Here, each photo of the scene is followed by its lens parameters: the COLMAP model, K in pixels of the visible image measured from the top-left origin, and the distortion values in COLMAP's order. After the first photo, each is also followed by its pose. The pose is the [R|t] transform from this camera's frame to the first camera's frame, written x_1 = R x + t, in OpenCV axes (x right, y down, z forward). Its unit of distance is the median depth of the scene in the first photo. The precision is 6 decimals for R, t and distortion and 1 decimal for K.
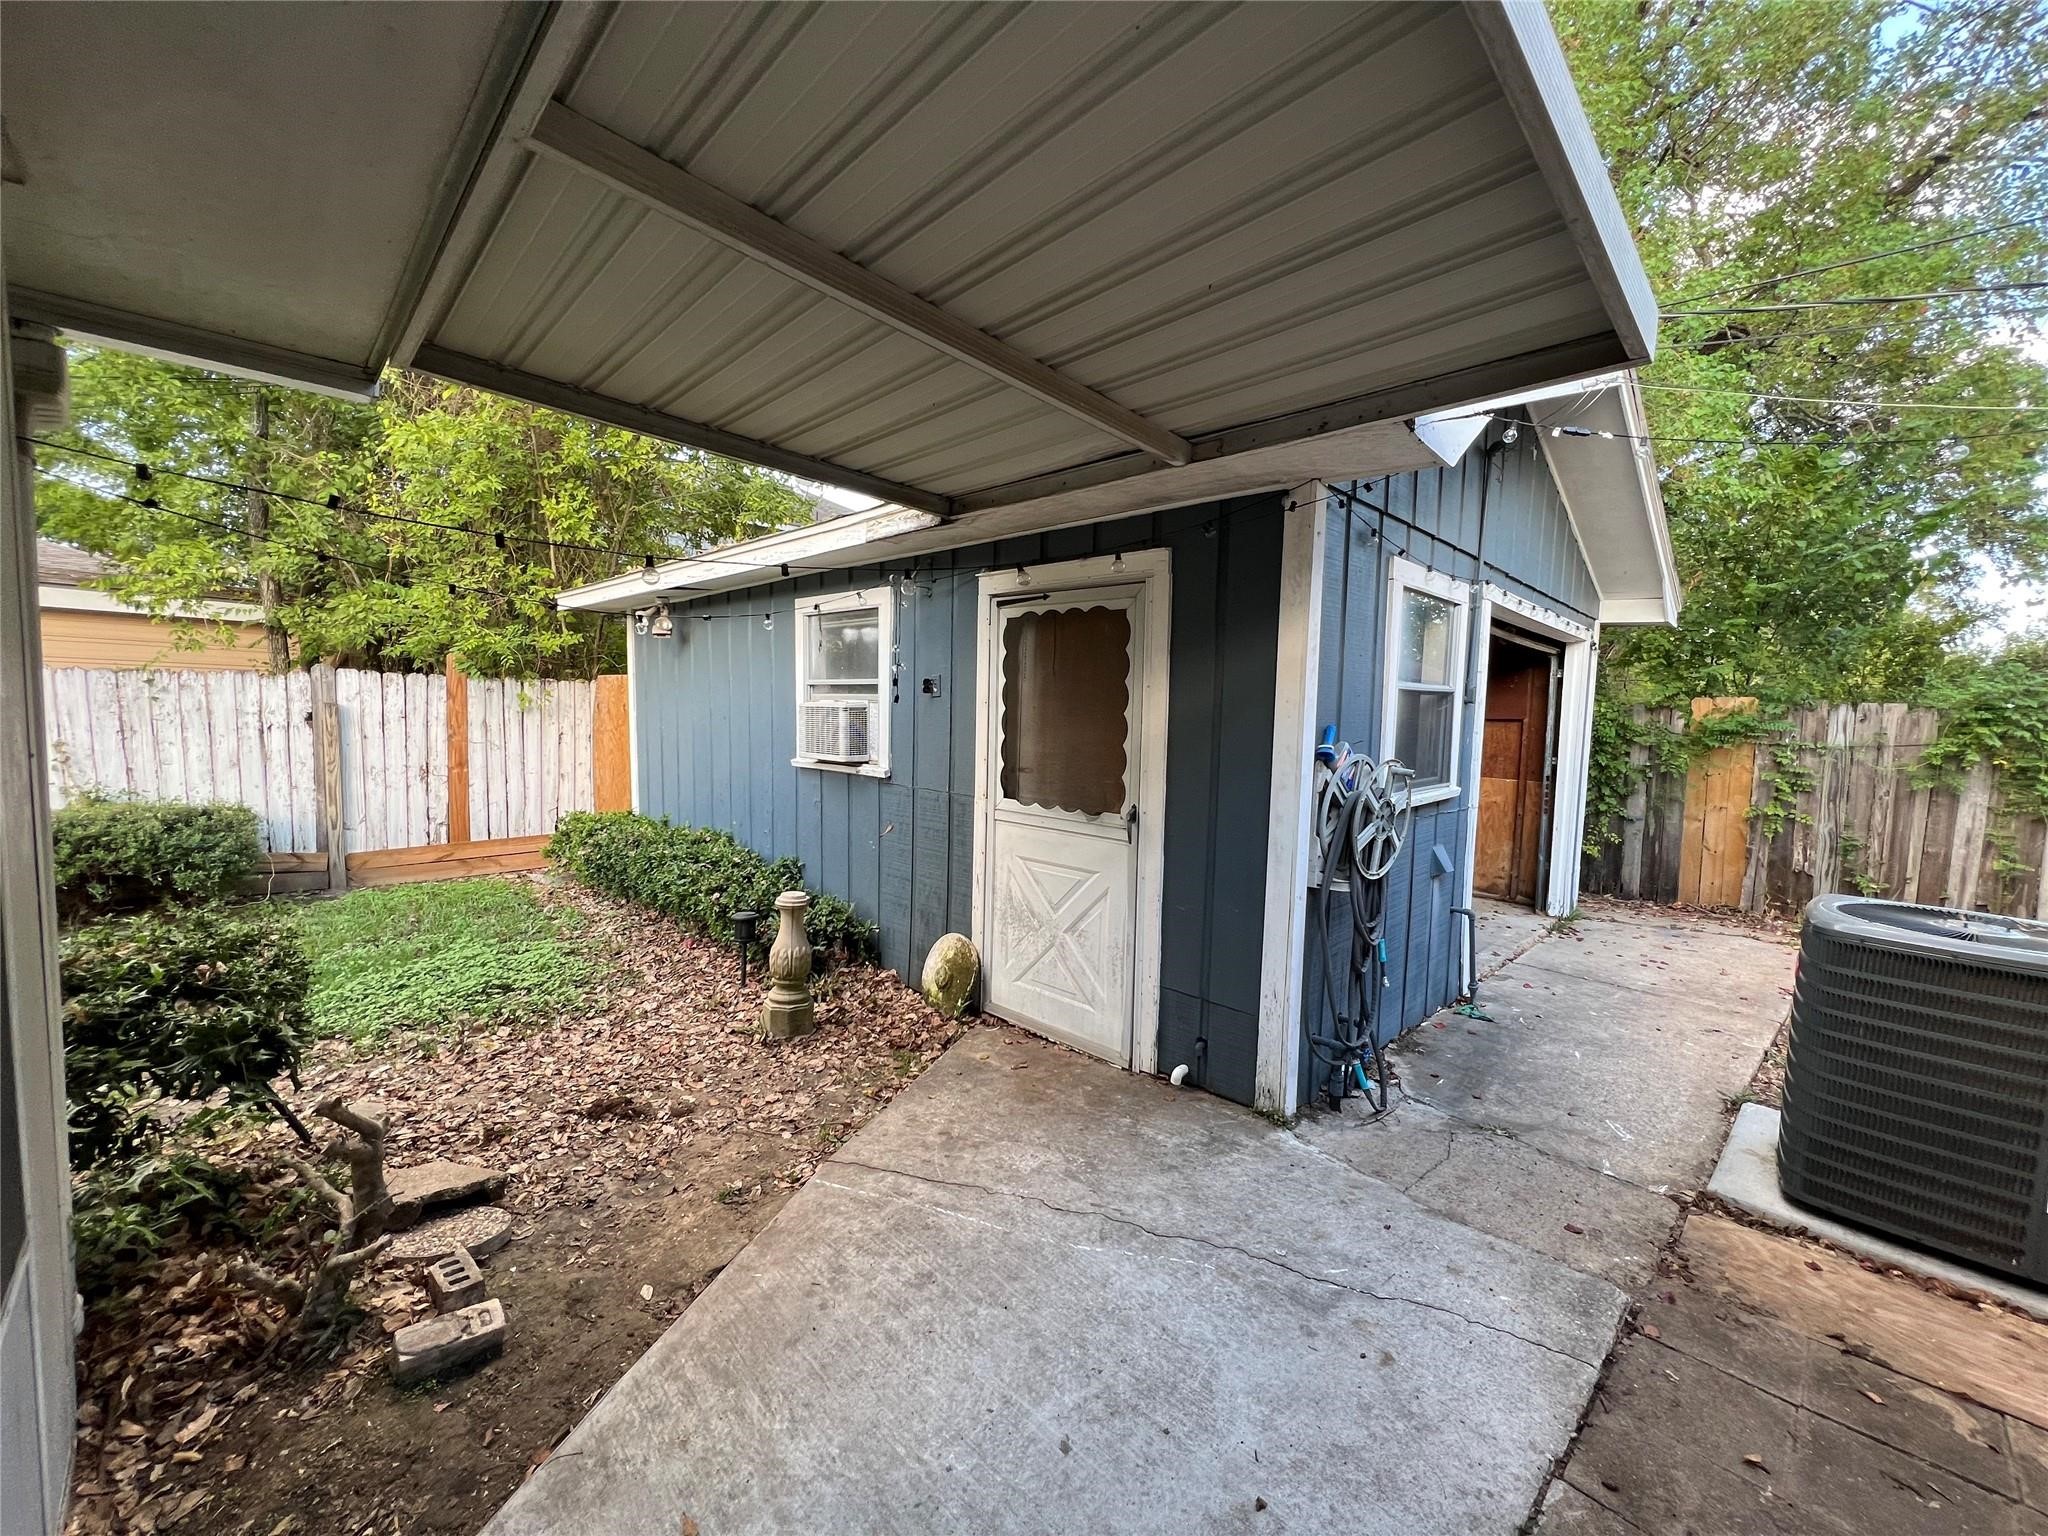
lens RADIAL K [[825.8, 0, 1014.7], [0, 825.8, 769.4], [0, 0, 1]] dist [0.001523, -0.000079]
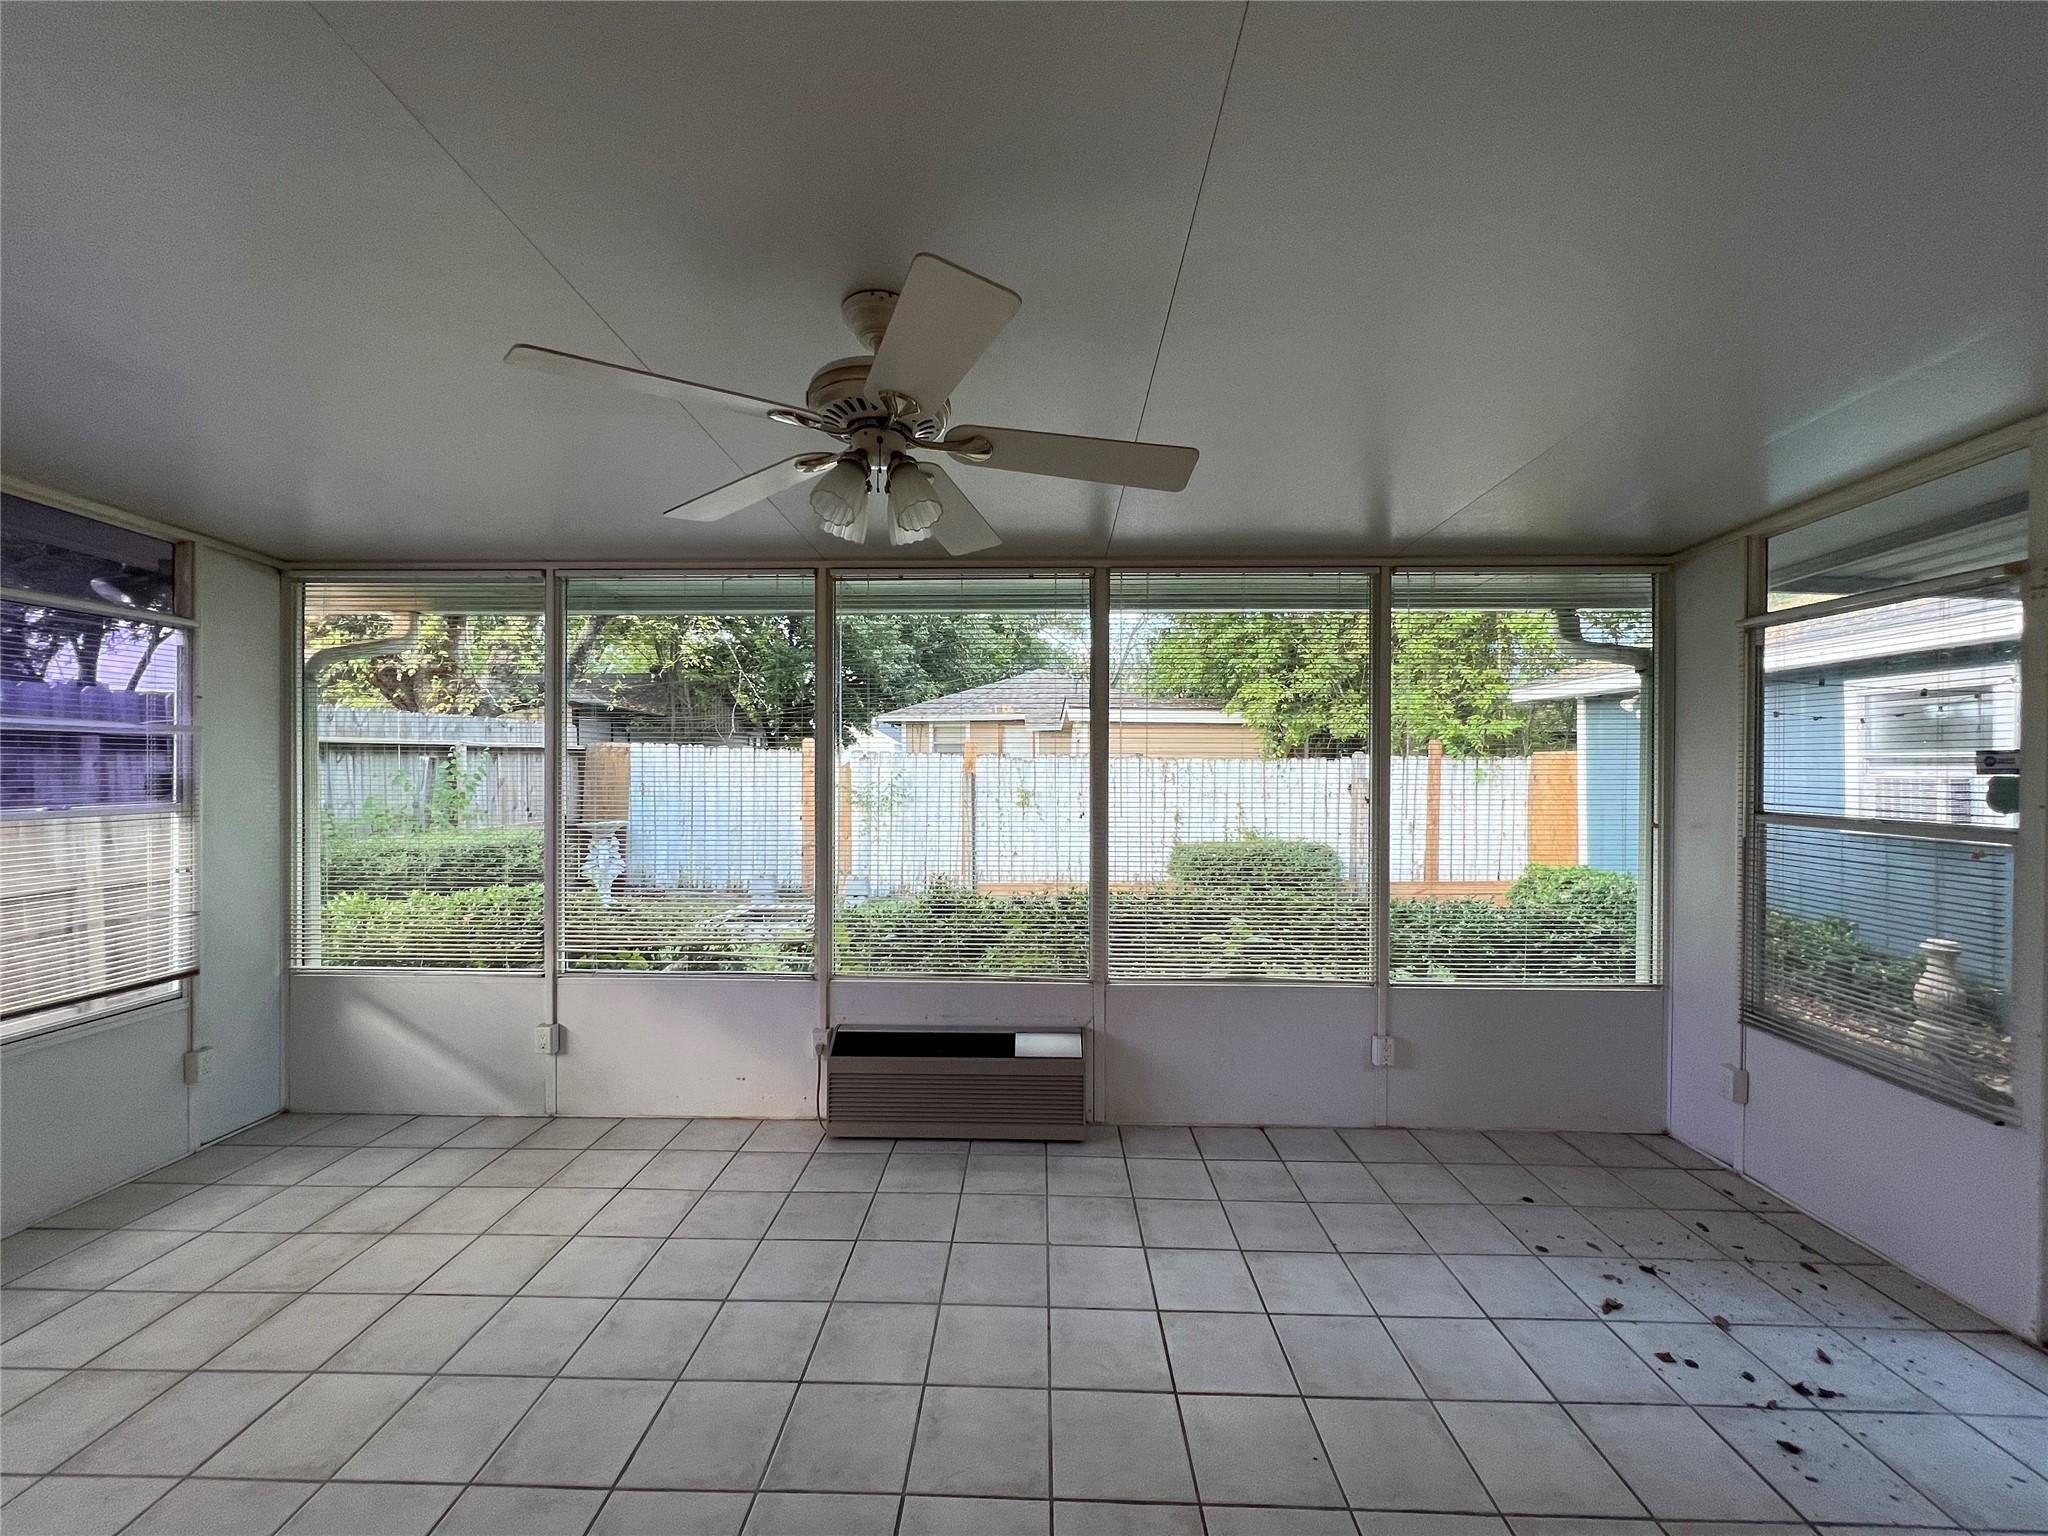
lens RADIAL K [[825.8, 0, 1024.8], [0, 825.8, 766.9], [0, 0, 1]] dist [0.001523, -0.000079]
pose [[0.712785, -0.018103, -0.701149, -0.205397], [-0.039885, 0.997003, -0.066288, 0.019481], [0.700248, 0.075214, 0.709926, -0.413854]]
